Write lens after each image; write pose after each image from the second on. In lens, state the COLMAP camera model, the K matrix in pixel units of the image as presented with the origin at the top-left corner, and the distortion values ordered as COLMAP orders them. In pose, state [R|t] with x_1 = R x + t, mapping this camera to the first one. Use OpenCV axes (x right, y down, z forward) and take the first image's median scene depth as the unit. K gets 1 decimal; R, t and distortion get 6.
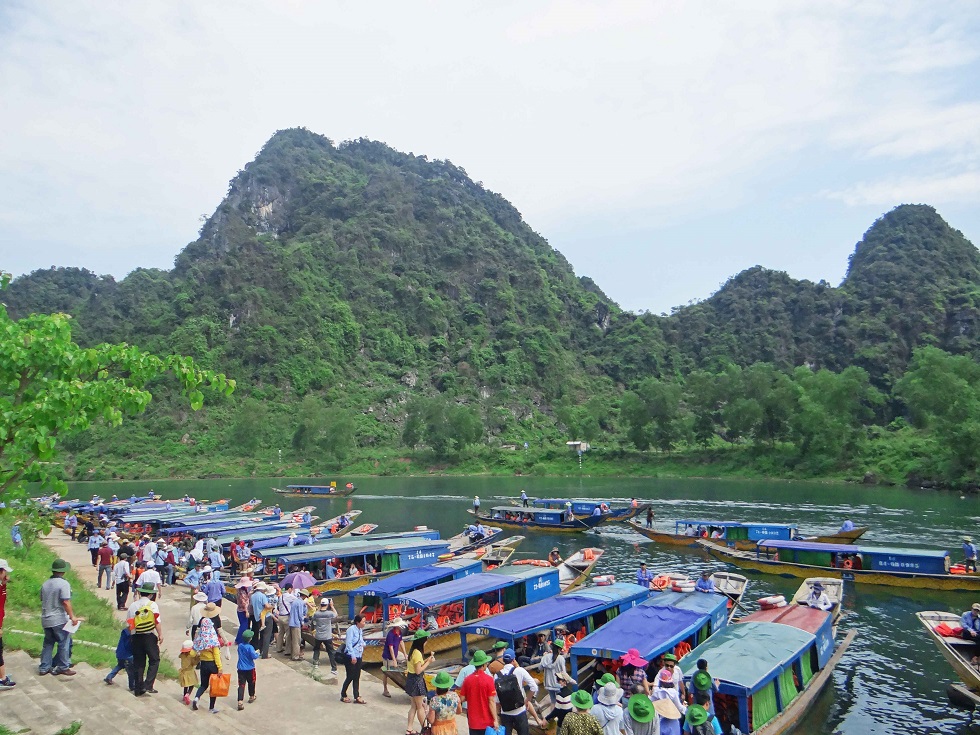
lens RADIAL K [[776.5, 0, 490.0], [0, 776.5, 367.5], [0, 0, 1]] dist [0.000117, -0.000439]
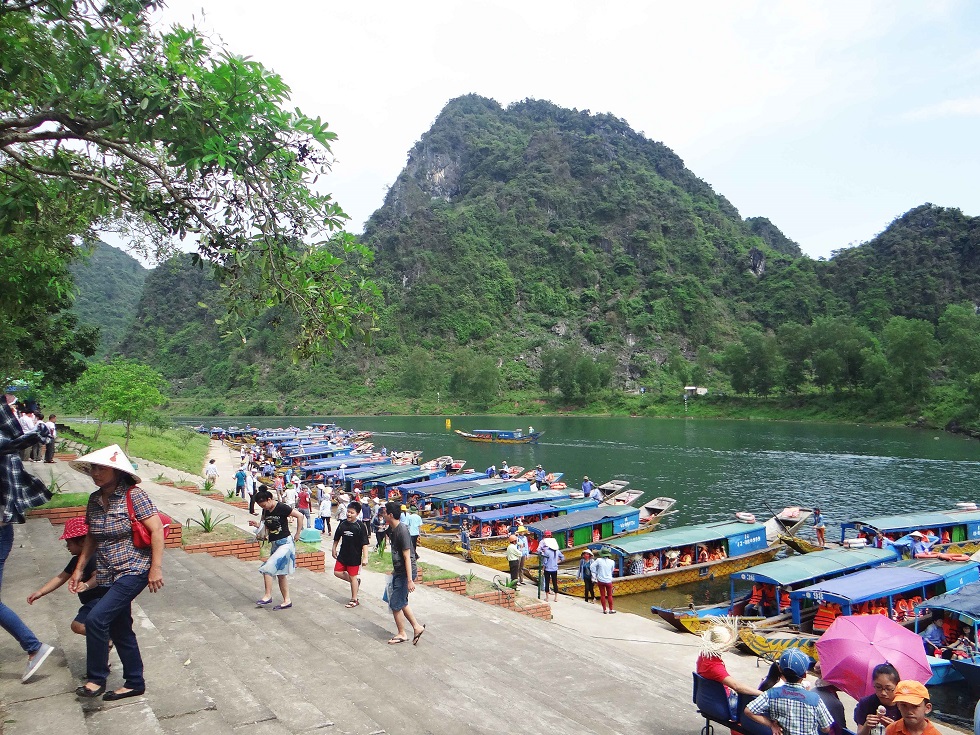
lens RADIAL K [[776.5, 0, 490.0], [0, 776.5, 367.5], [0, 0, 1]] dist [0.000117, -0.000439]
pose [[0.967492, -0.001652, -0.252898, 0.069017], [0.020793, 0.997113, 0.073034, -0.011014], [0.252047, -0.075918, 0.964732, -0.080677]]
